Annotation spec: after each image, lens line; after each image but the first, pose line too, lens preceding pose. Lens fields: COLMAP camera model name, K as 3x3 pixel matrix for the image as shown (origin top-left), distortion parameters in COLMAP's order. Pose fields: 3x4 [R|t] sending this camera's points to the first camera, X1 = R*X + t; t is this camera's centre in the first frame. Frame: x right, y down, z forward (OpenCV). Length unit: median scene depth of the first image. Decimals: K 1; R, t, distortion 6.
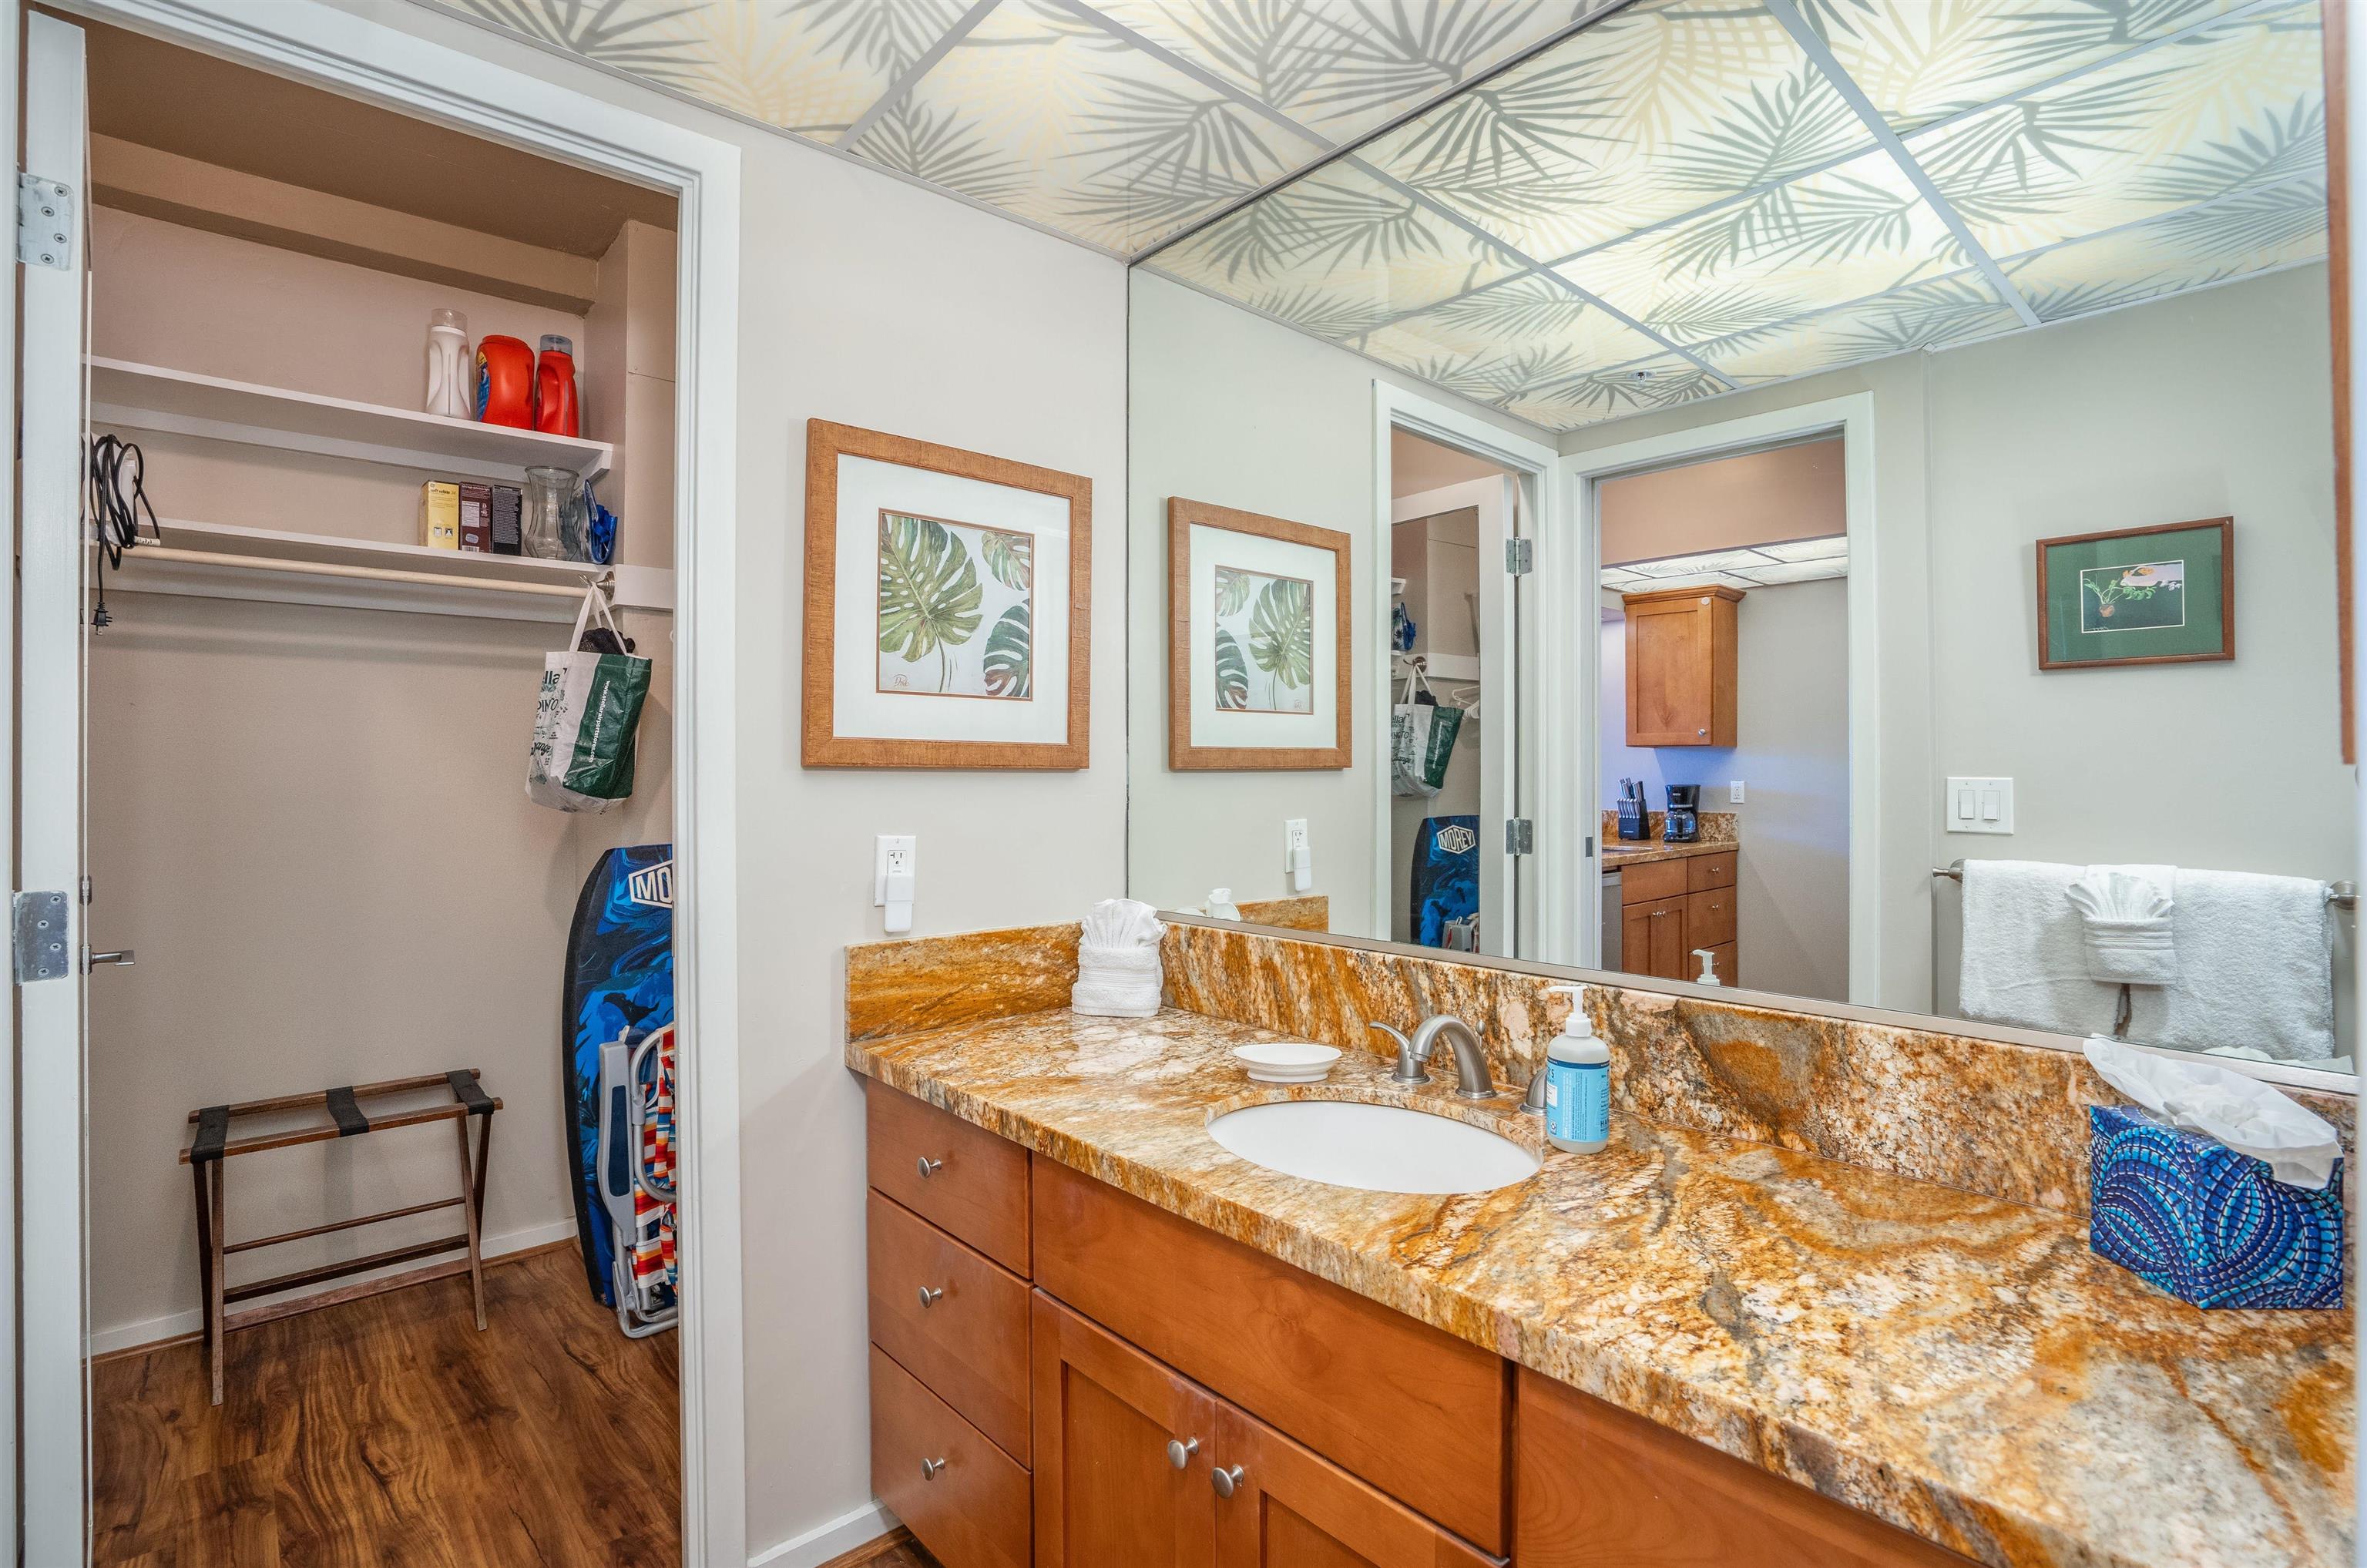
lens RADIAL K [[1114.0, 0, 1183.5], [0, 1114.0, 784.0], [0, 0, 1]] dist [-0.048030, 0.015886]
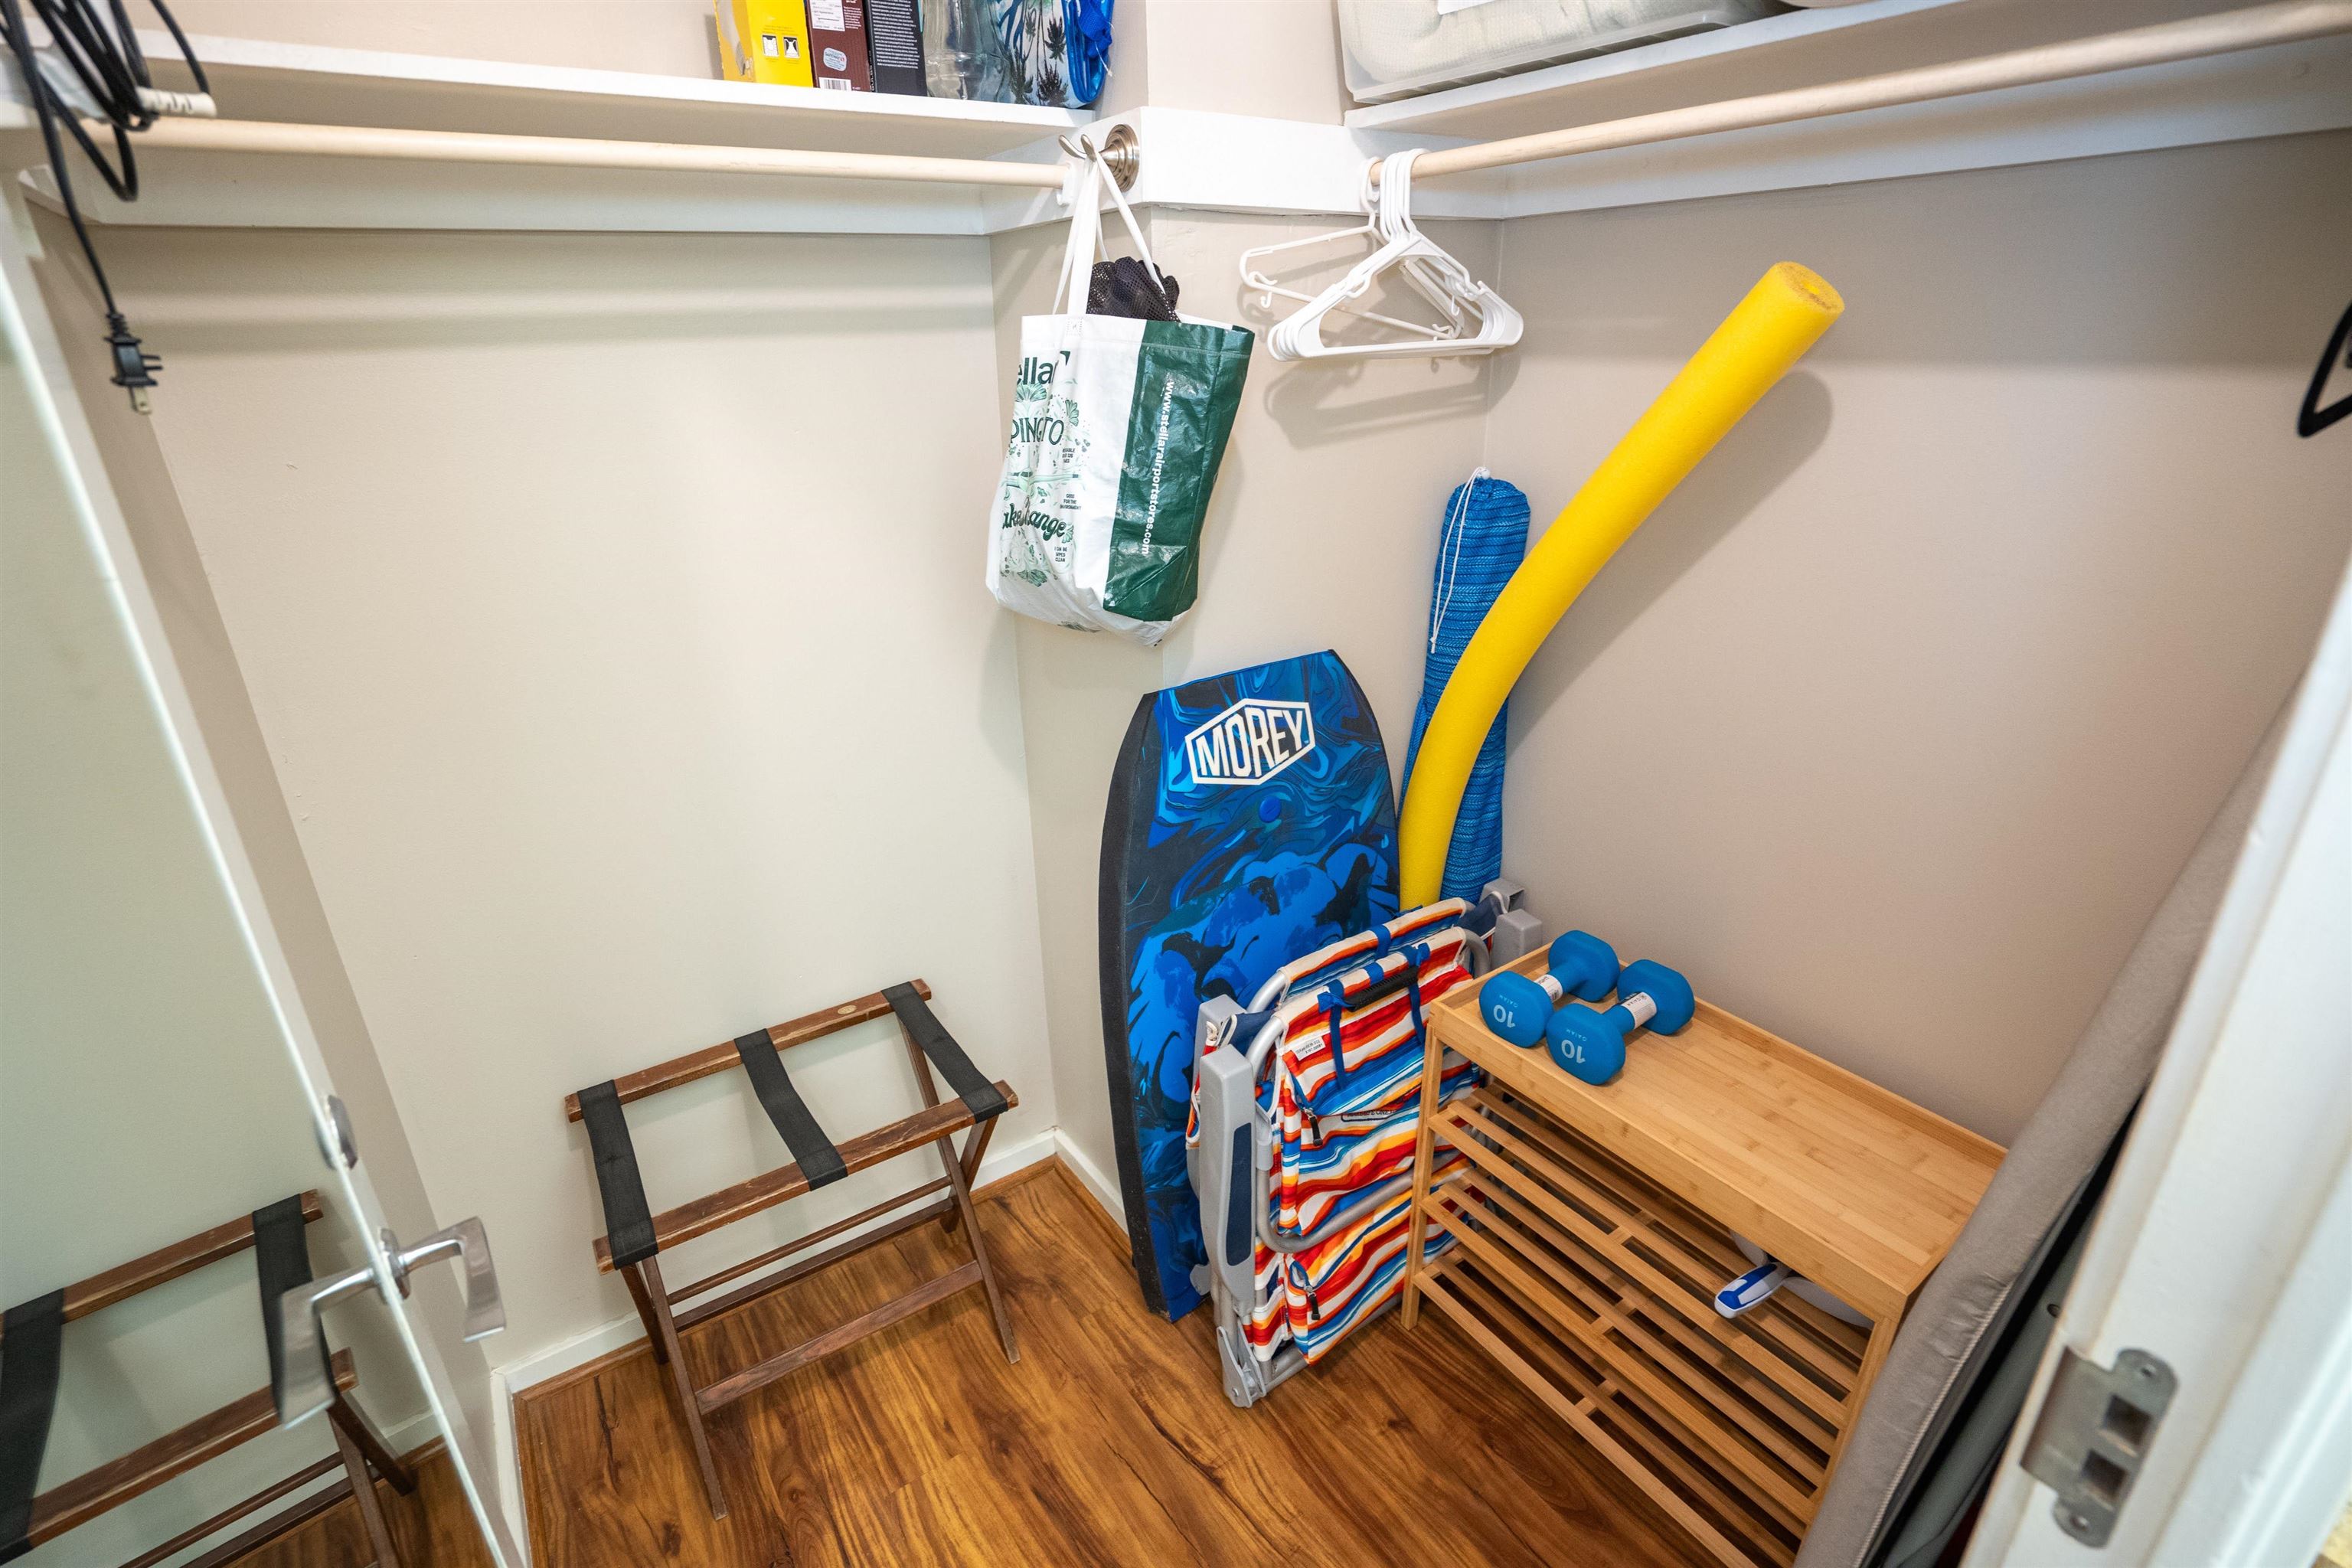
lens RADIAL K [[1110.6, 0, 1176.0], [0, 1110.6, 784.0], [0, 0, 1]] dist [-0.075299, 0.038196]
pose [[0.990960, 0.028512, -0.131094, -0.450668], [0.023158, 0.926135, 0.376480, -0.110916], [0.132145, -0.376113, 0.917102, 0.493976]]
